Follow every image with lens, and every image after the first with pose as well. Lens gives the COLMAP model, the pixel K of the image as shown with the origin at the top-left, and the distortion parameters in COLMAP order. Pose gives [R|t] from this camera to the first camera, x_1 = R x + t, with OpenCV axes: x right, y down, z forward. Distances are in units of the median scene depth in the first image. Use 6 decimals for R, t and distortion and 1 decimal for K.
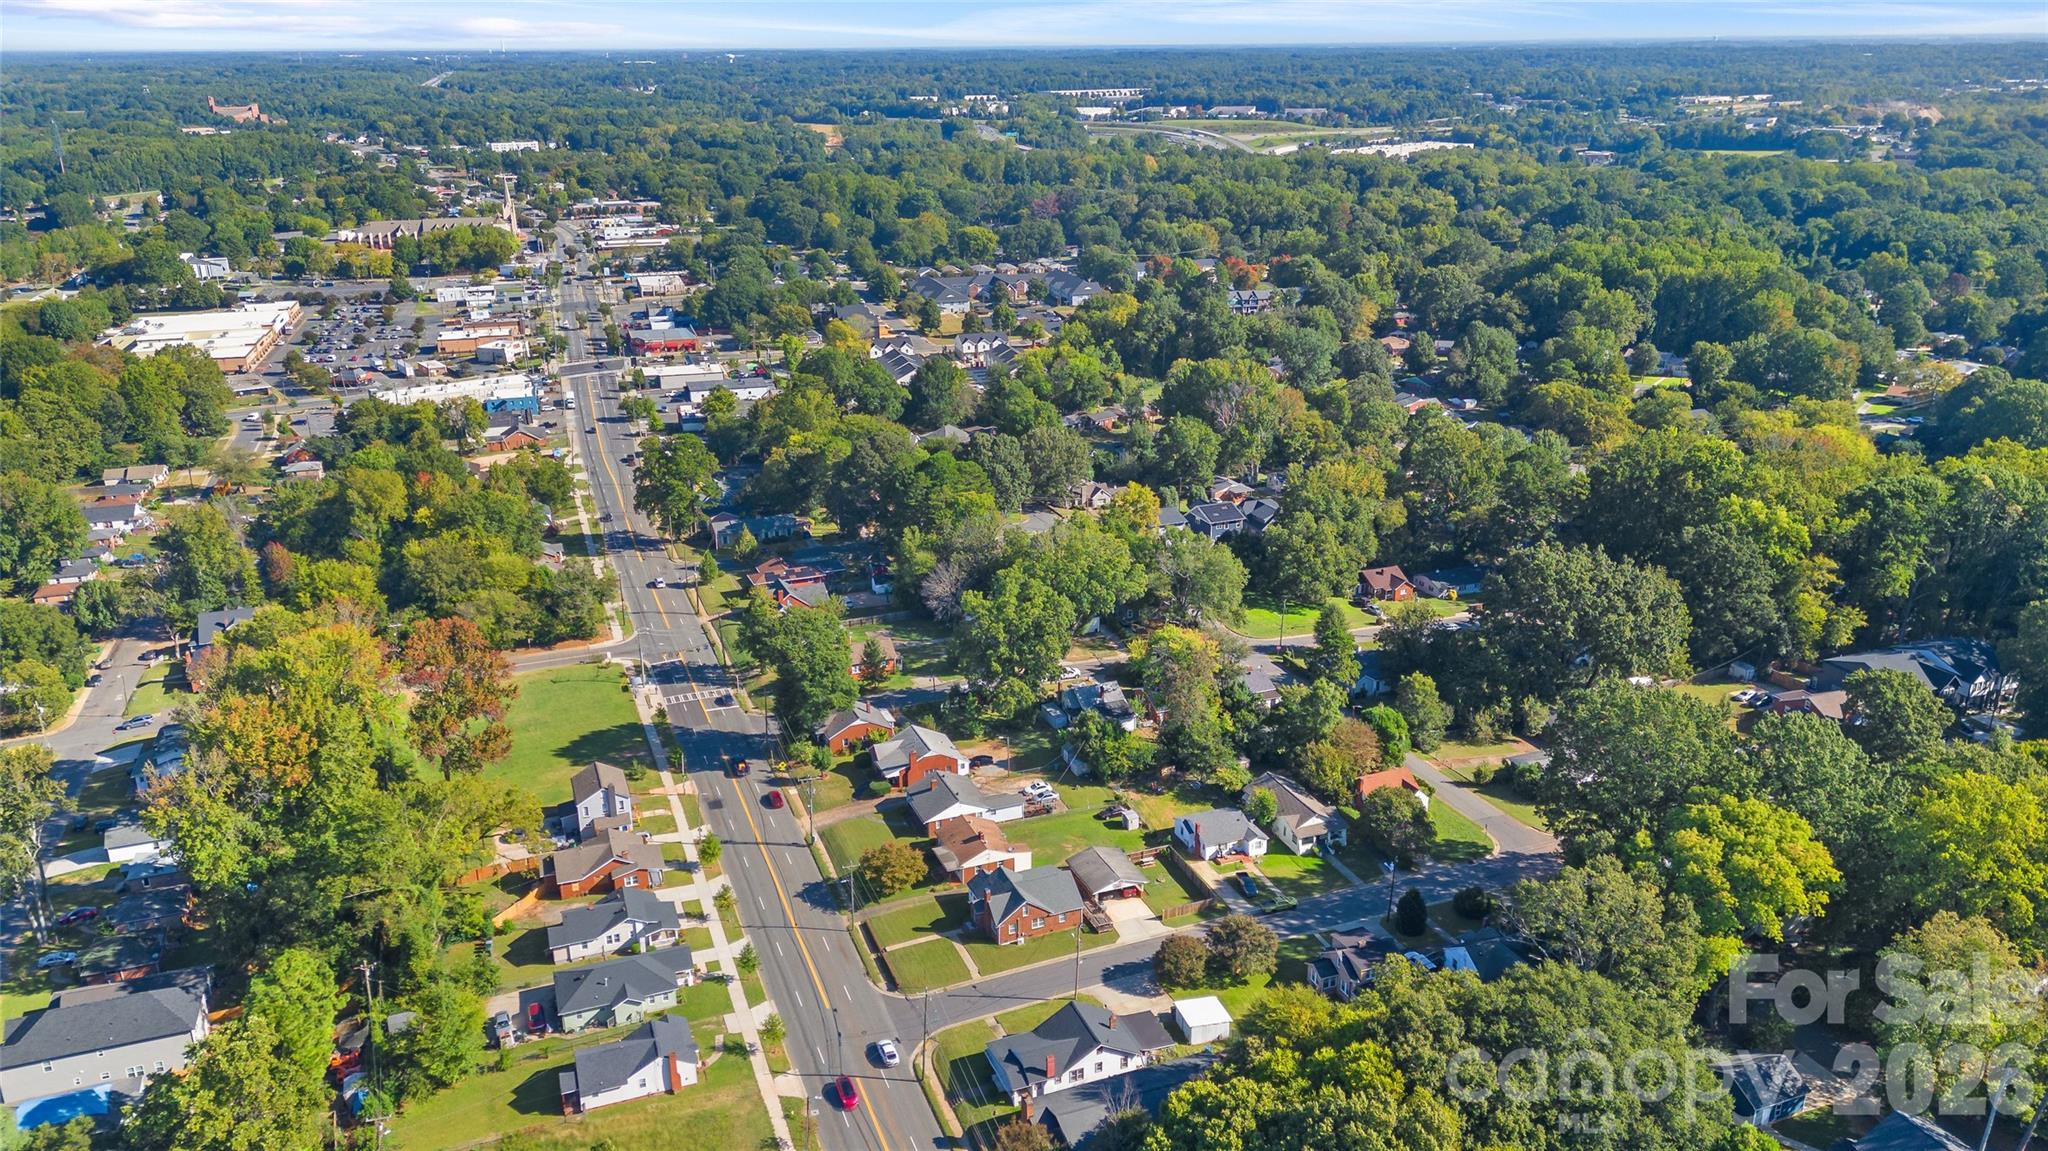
lens RADIAL K [[1523.0, 0, 1024.0], [0, 1523.0, 575.5], [0, 0, 1]] dist [0.084009, -0.075066]
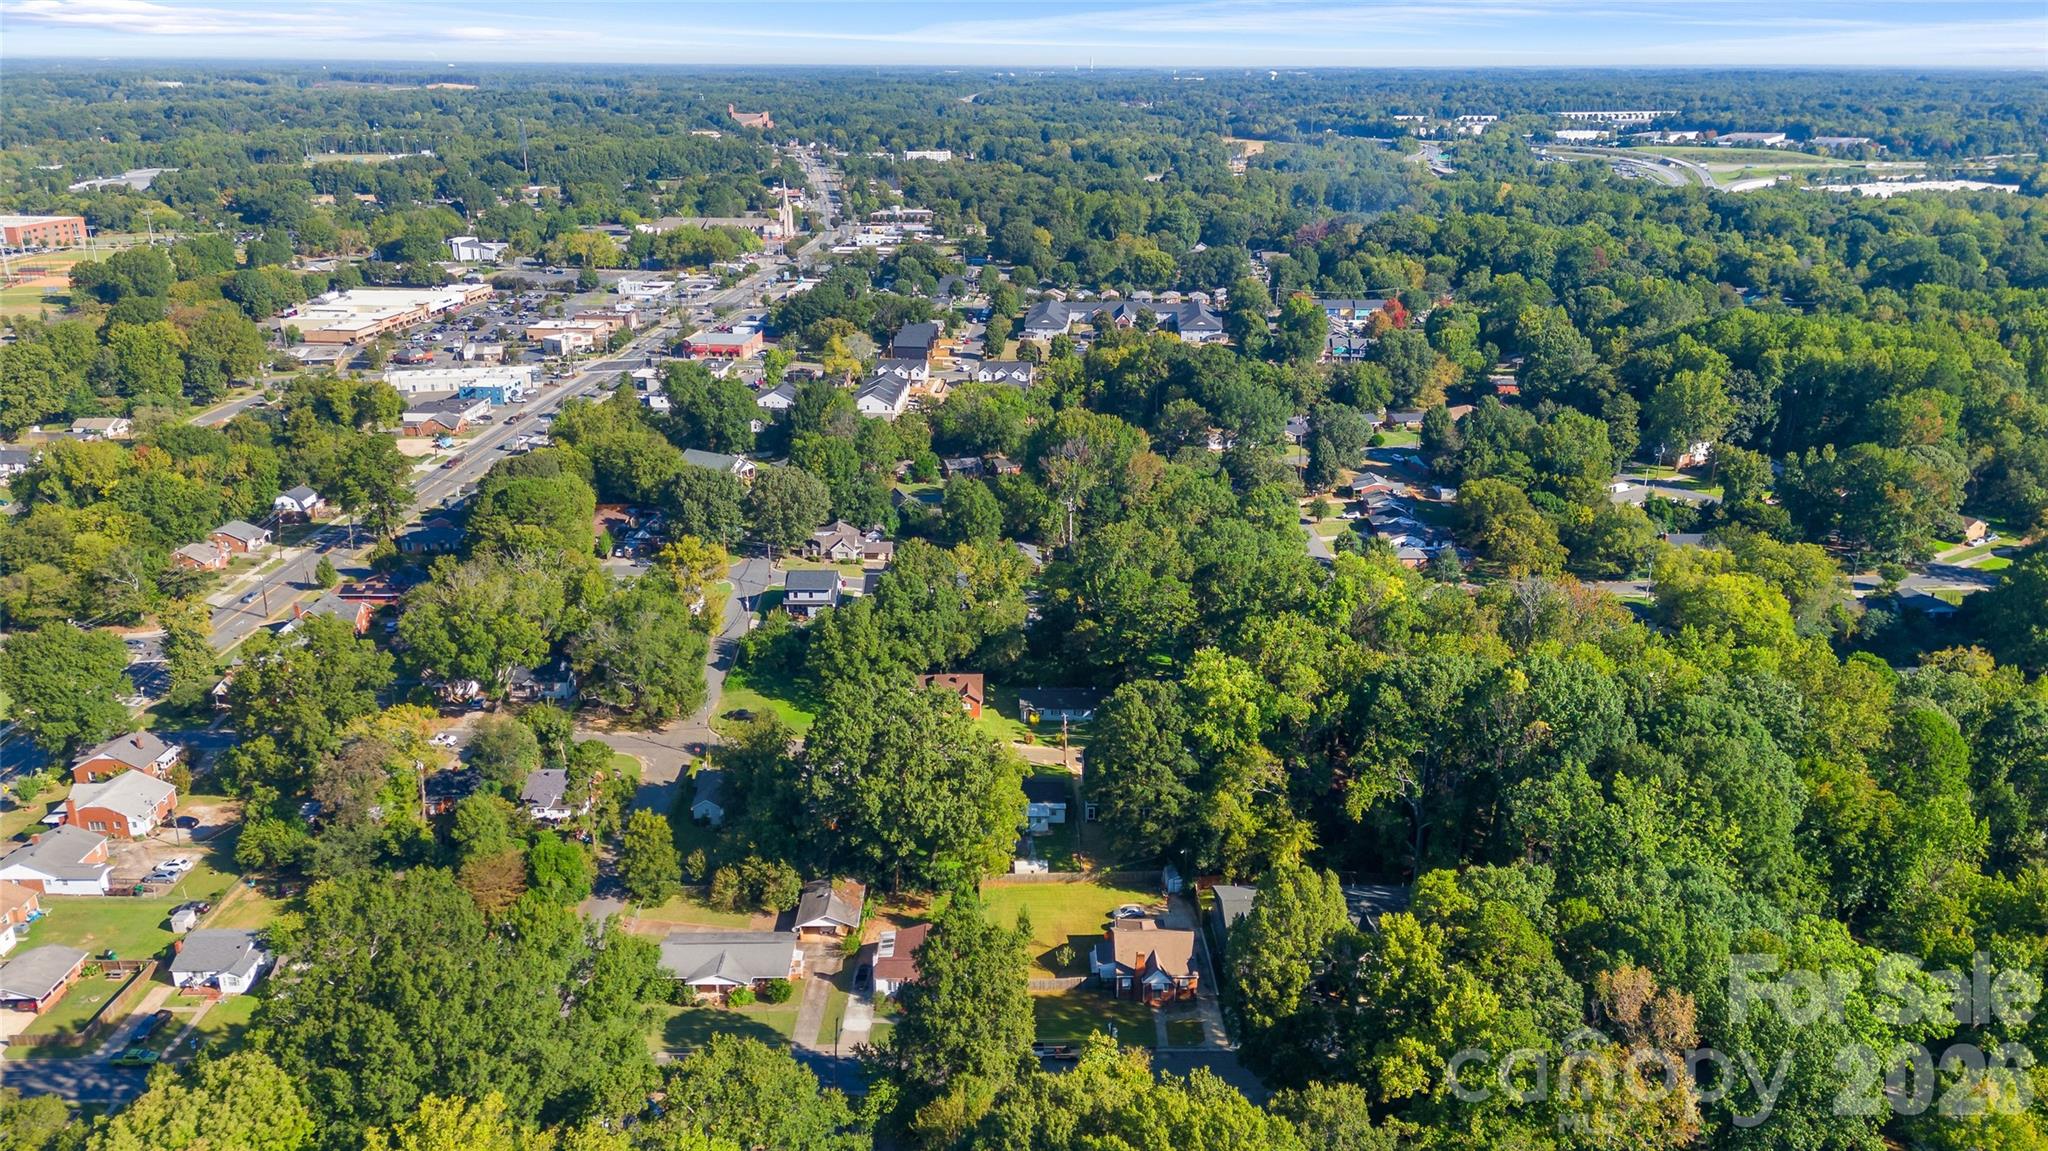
lens RADIAL K [[1523.0, 0, 1024.0], [0, 1523.0, 575.5], [0, 0, 1]] dist [0.084009, -0.075066]
pose [[0.933578, 0.126723, -0.335222, 0.102315], [-0.130230, 0.991410, 0.012095, -0.013914], [0.333875, 0.032364, 0.942062, 0.042334]]
